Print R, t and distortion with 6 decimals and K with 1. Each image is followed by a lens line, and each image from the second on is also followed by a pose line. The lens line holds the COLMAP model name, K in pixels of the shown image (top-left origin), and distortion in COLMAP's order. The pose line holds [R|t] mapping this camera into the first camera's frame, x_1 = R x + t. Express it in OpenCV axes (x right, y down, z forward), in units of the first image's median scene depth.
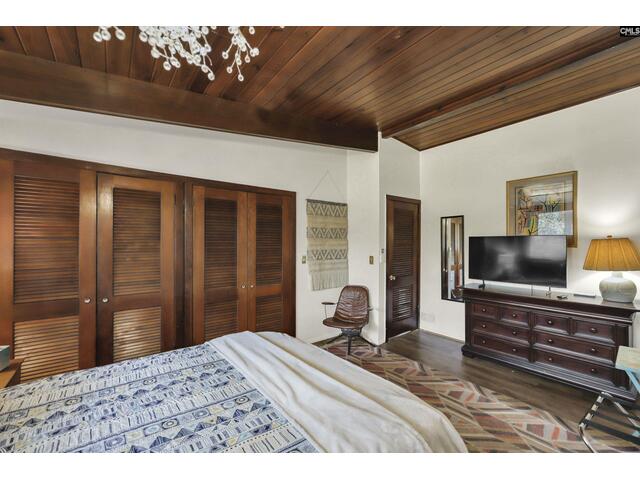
lens RADIAL K [[269.0, 0, 319.2], [0, 269.0, 241.0], [0, 0, 1]] dist [-0.001692, -0.001280]
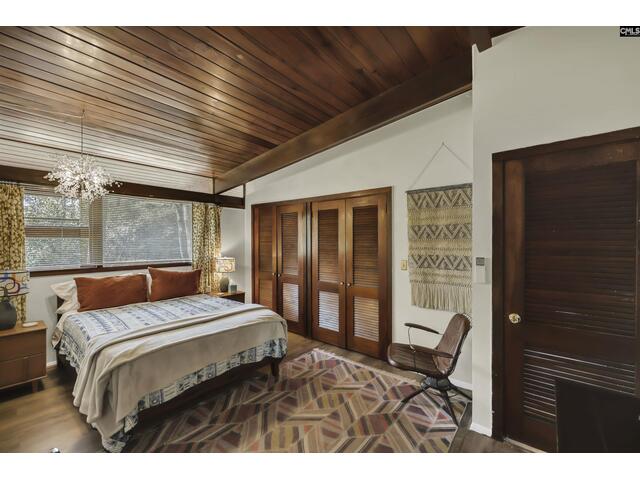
lens RADIAL K [[269.0, 0, 318.3], [0, 269.0, 240.8], [0, 0, 1]] dist [-0.001692, -0.001280]
pose [[0.207243, -0.004479, -0.978279, 0.756349], [0.002517, 0.999989, -0.004045, -0.003728], [0.978286, -0.001624, 0.207252, 0.620463]]
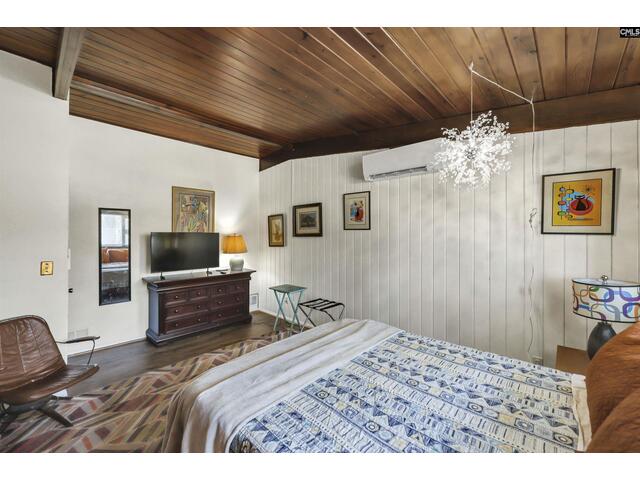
lens RADIAL K [[269.0, 0, 324.5], [0, 269.0, 236.0], [0, 0, 1]] dist [-0.001692, -0.001280]
pose [[-0.168966, -0.003628, 0.985615, -0.571931], [-0.008383, 0.999962, 0.002243, -0.009866], [-0.985586, -0.007884, -0.168990, 0.532757]]
